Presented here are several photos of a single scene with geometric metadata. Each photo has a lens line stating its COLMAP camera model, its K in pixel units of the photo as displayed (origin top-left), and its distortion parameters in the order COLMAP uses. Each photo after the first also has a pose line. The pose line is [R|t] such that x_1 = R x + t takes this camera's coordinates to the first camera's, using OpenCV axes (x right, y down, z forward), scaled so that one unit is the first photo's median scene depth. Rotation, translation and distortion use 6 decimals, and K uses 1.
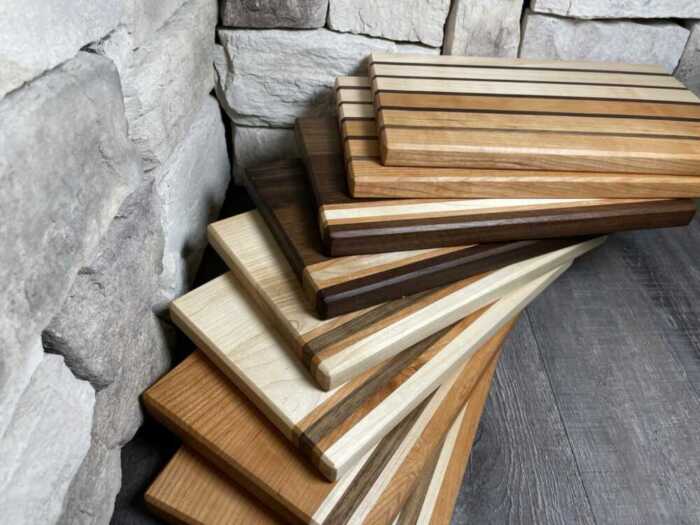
lens RADIAL K [[541.8, 0, 343.0], [0, 541.8, 262.6], [0, 0, 1]] dist [0.048293, -0.090048]
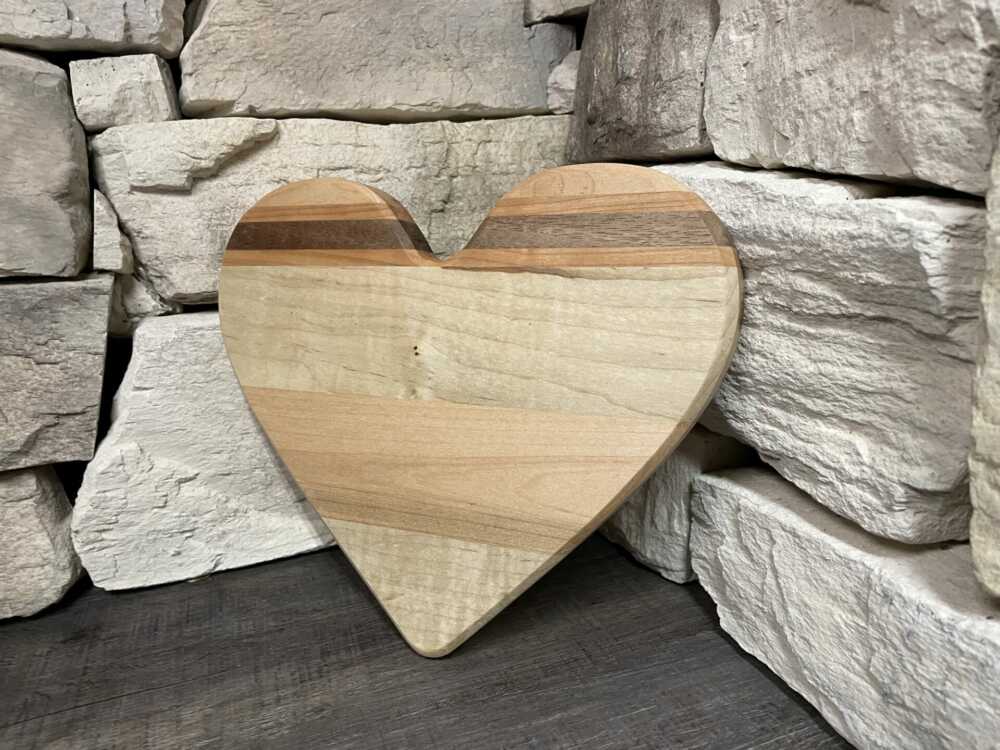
lens RADIAL K [[774.0, 0, 497.6], [0, 774.0, 363.8], [0, 0, 1]] dist [0.048293, -0.090048]
pose [[0.362938, 0.167220, -0.916686, 0.451219], [-0.554085, 0.829676, -0.068028, -0.202529], [0.749177, 0.532612, 0.393775, 0.788863]]
